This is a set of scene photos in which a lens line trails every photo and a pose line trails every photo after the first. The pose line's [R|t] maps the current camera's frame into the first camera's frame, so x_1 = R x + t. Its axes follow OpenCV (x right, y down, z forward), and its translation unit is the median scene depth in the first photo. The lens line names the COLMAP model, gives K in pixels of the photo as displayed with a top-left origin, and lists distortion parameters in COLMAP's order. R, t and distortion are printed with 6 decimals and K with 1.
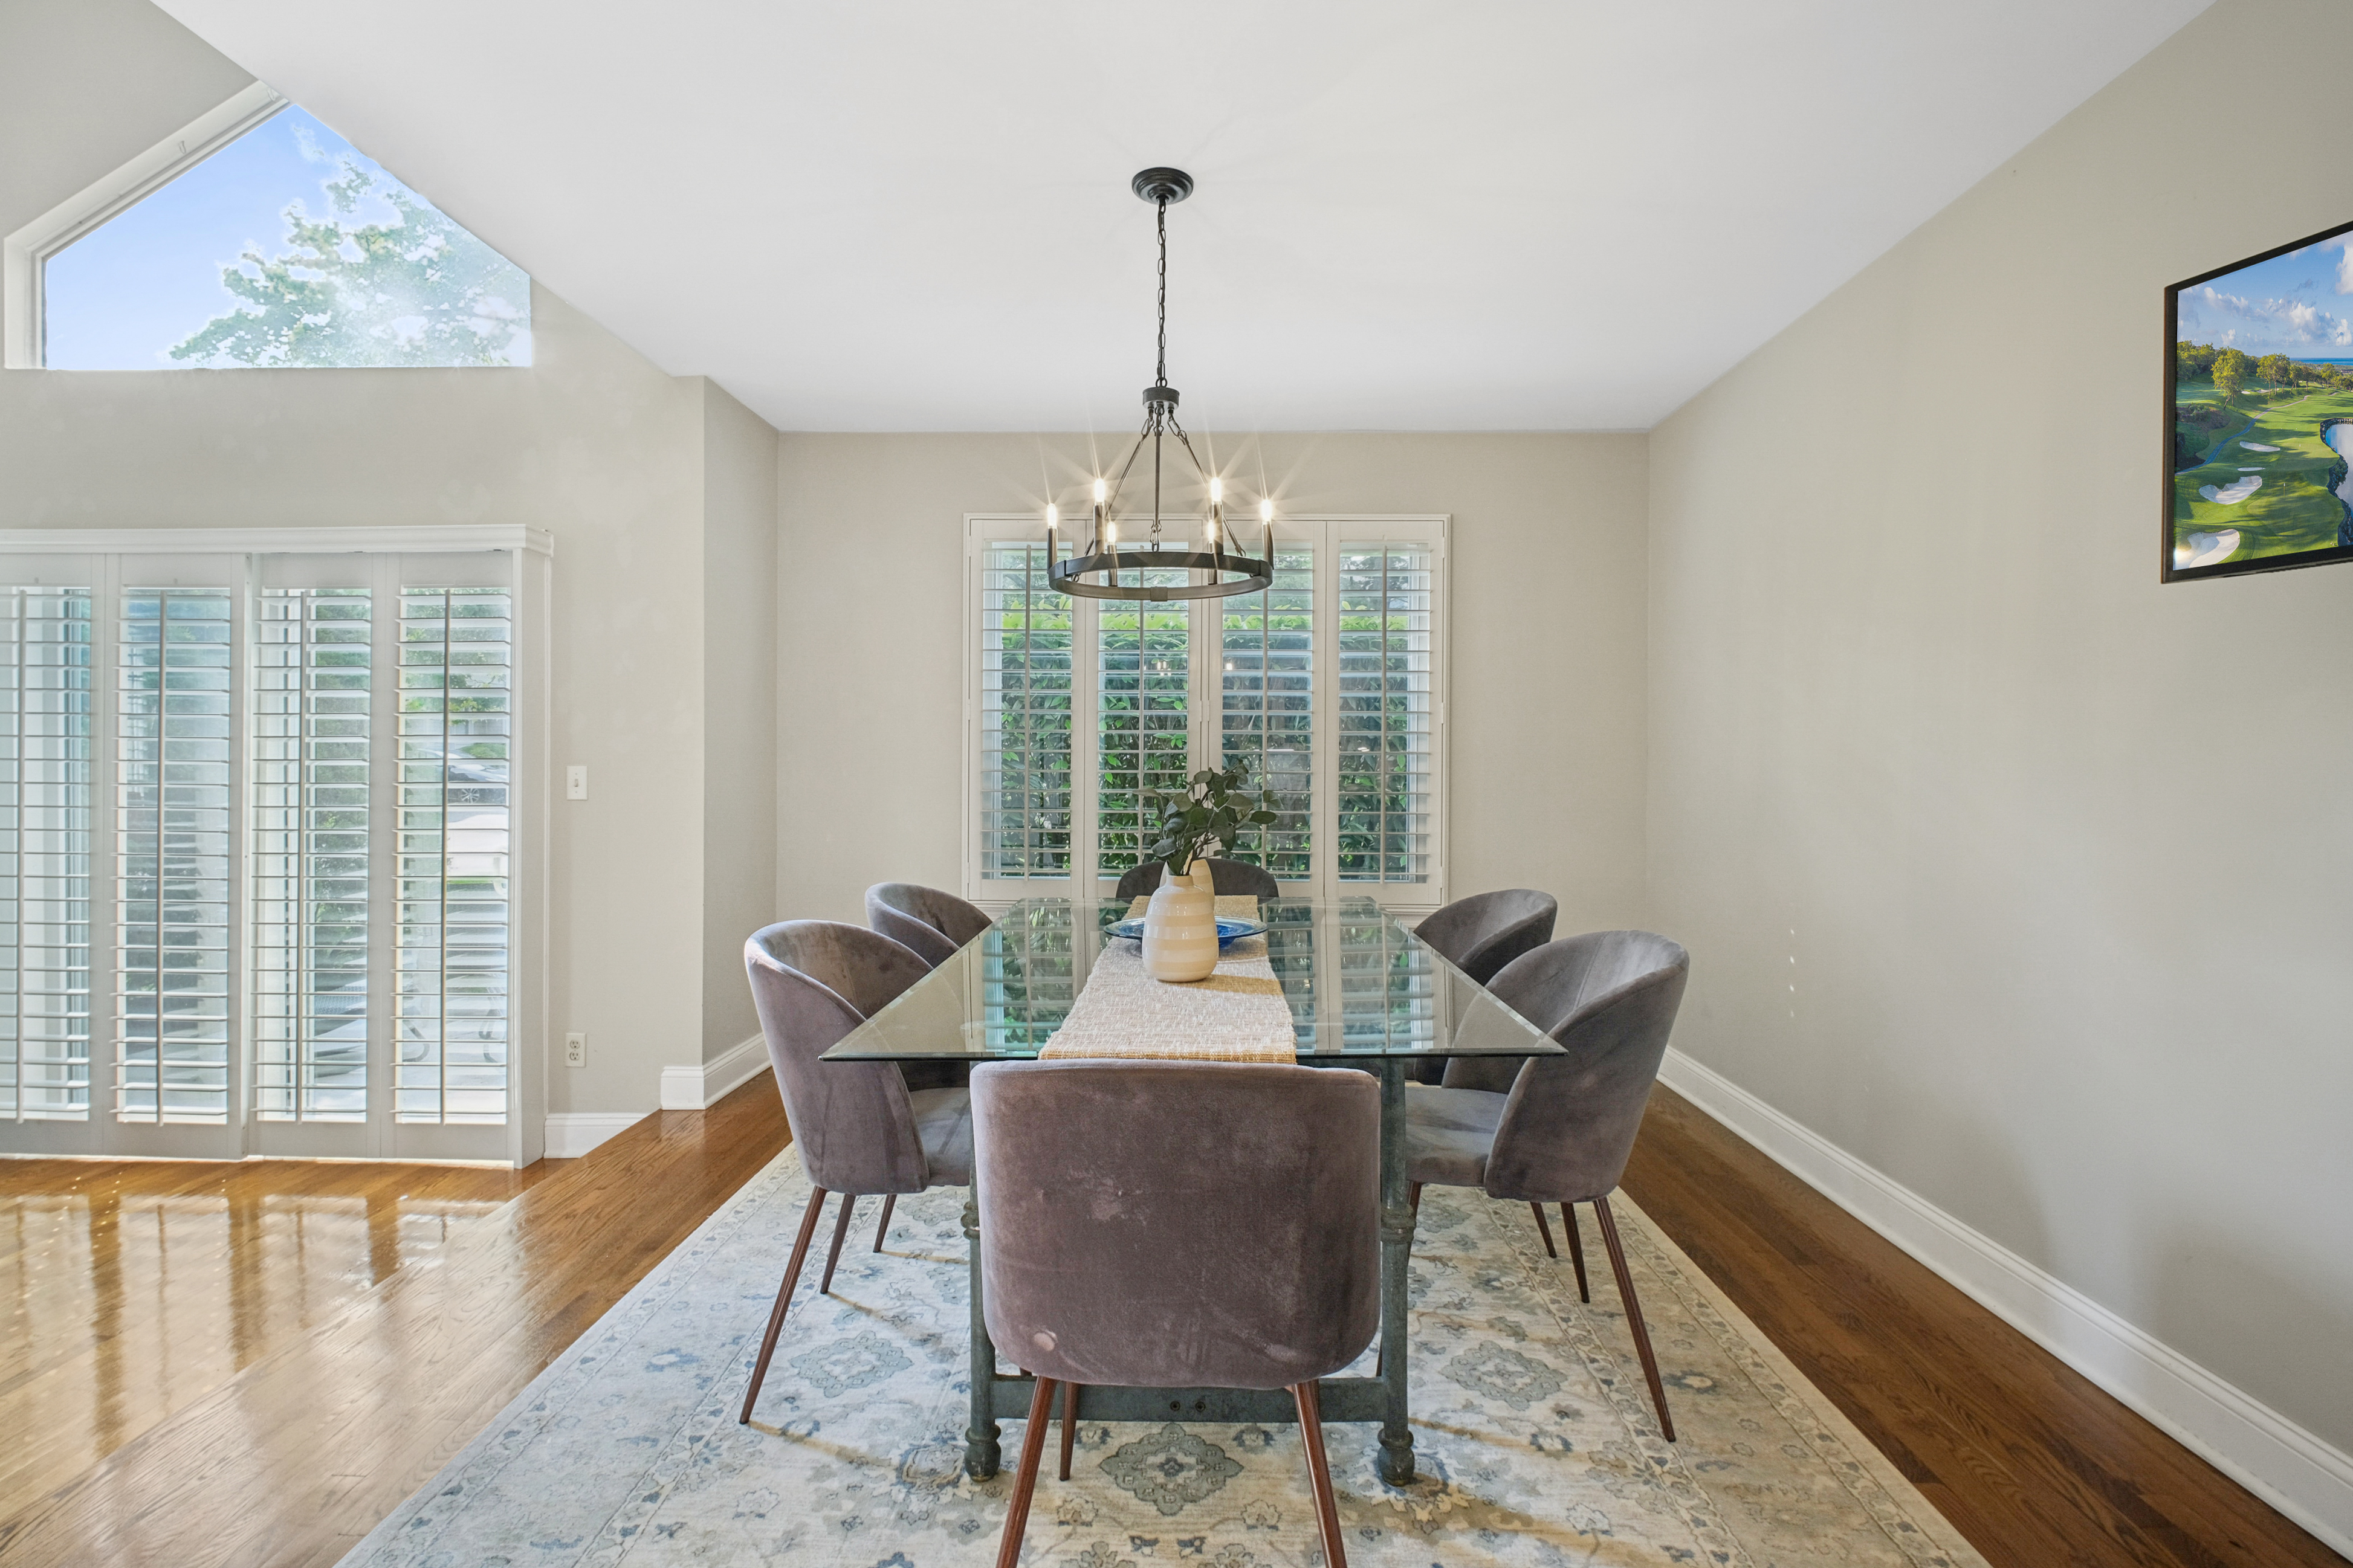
lens RADIAL K [[1084.4, 0, 1169.6], [0, 1084.4, 749.5], [0, 0, 1]] dist [0.000482, -0.005978]
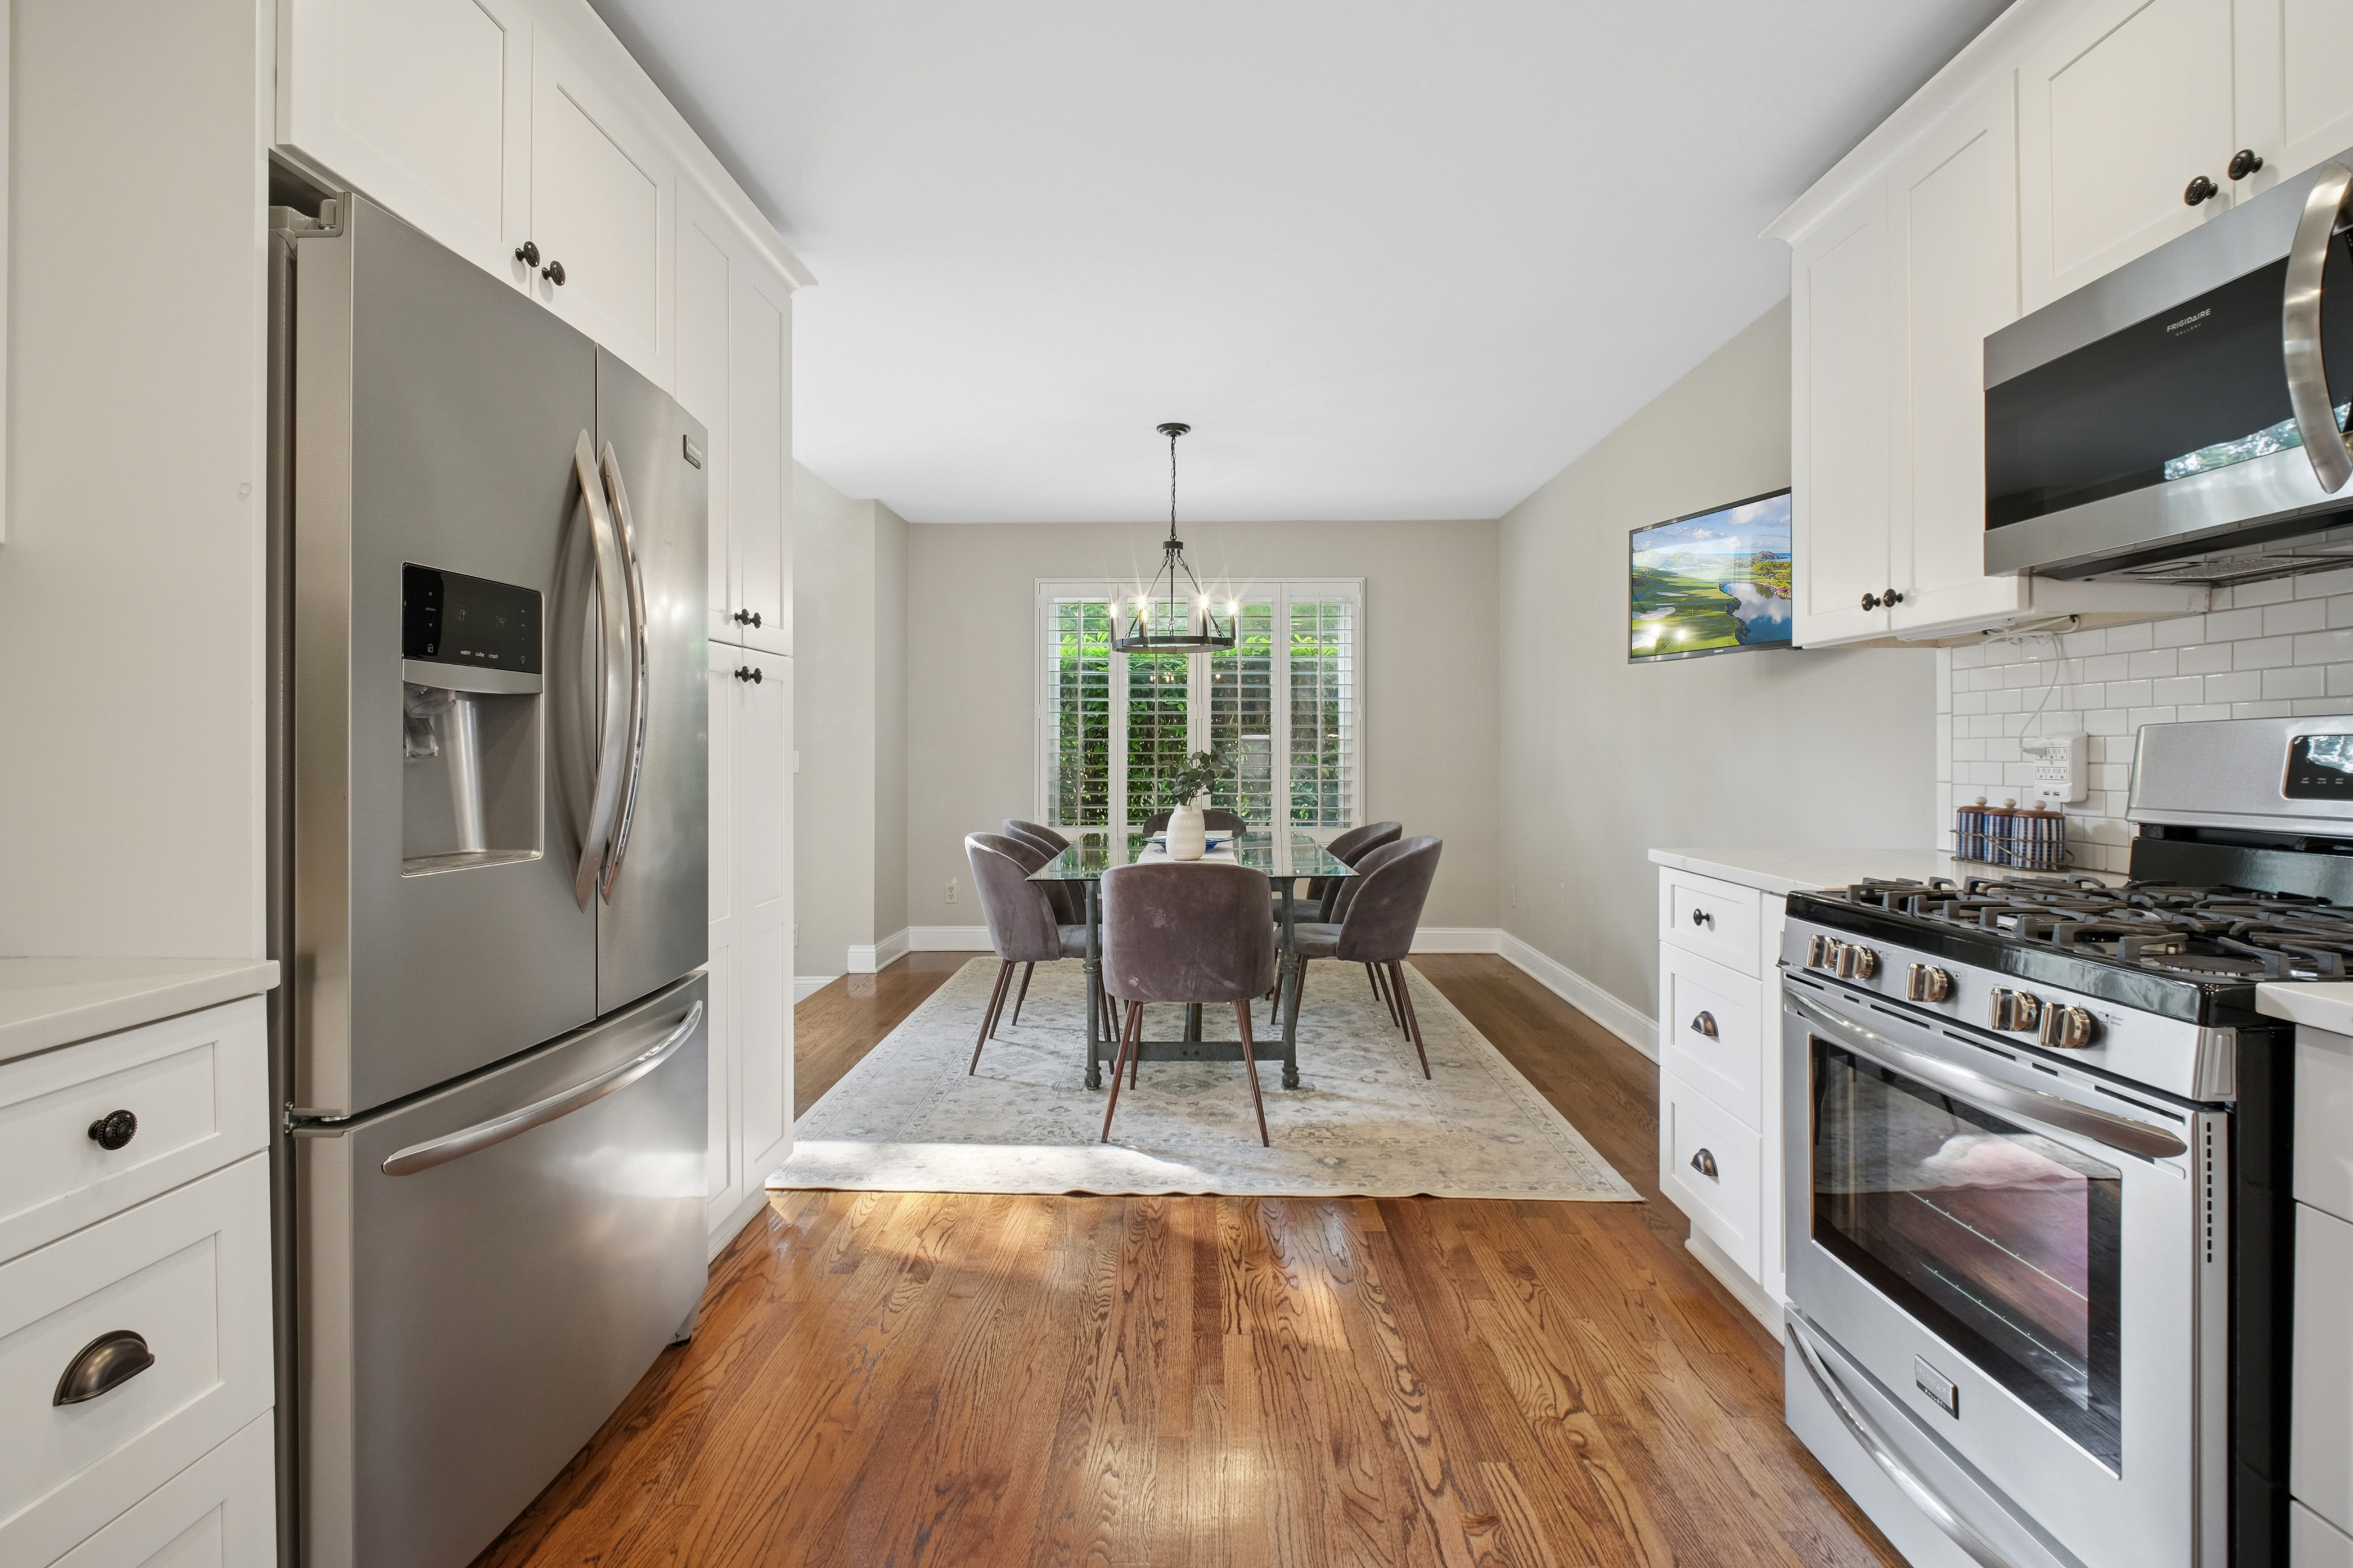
lens RADIAL K [[1084.4, 0, 1169.6], [0, 1084.4, 749.5], [0, 0, 1]] dist [0.000482, -0.005978]
pose [[0.999983, -0.004998, 0.002962, -0.018215], [0.004955, 0.999883, 0.014489, -0.008895], [-0.003034, -0.014474, 0.999891, -0.712448]]
